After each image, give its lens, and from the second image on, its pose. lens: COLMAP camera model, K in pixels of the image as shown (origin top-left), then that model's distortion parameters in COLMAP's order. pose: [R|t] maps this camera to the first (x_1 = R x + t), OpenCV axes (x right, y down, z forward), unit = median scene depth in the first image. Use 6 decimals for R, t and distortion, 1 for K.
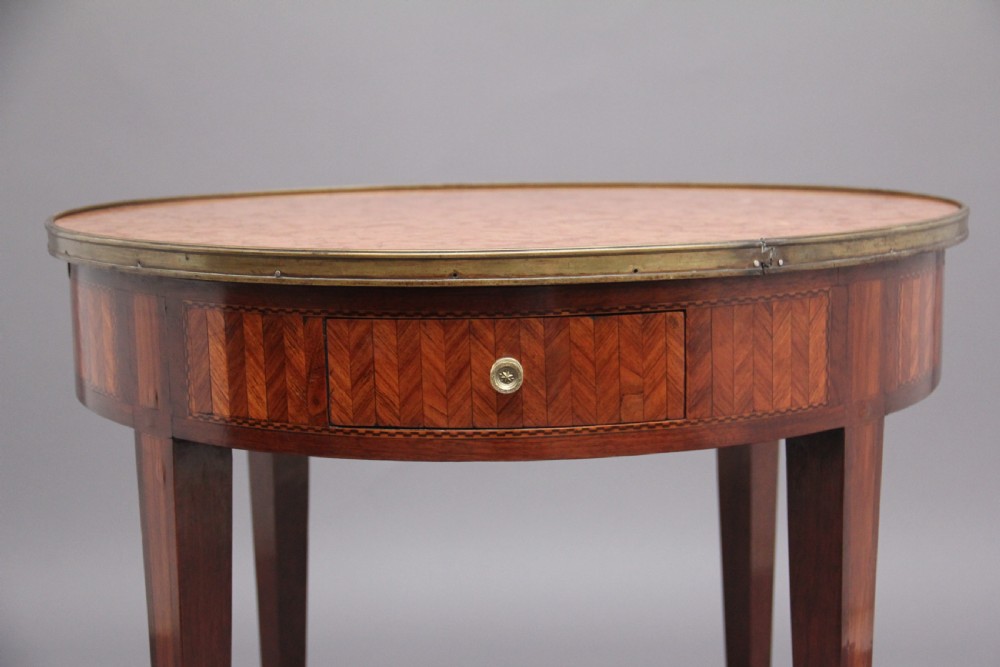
lens RADIAL K [[1597.5, 0, 518.8], [0, 1597.5, 335.3], [0, 0, 1]] dist [0.065286, 0.112114]
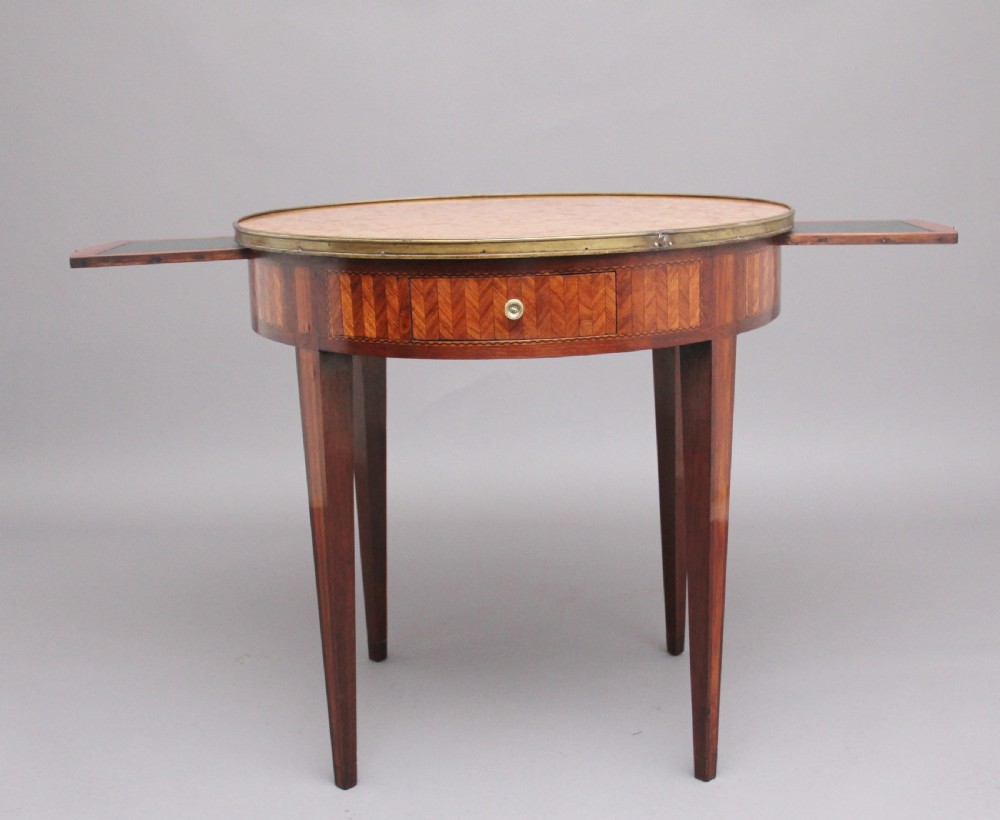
lens RADIAL K [[1297.5, 0, 541.7], [0, 1297.5, 407.7], [0, 0, 1]] dist [-0.124079, -0.015837]
pose [[0.999889, -0.010411, 0.010625, 0.006336], [0.009583, 0.997118, 0.075256, 0.024737], [-0.011378, -0.075146, 0.997108, -0.407626]]
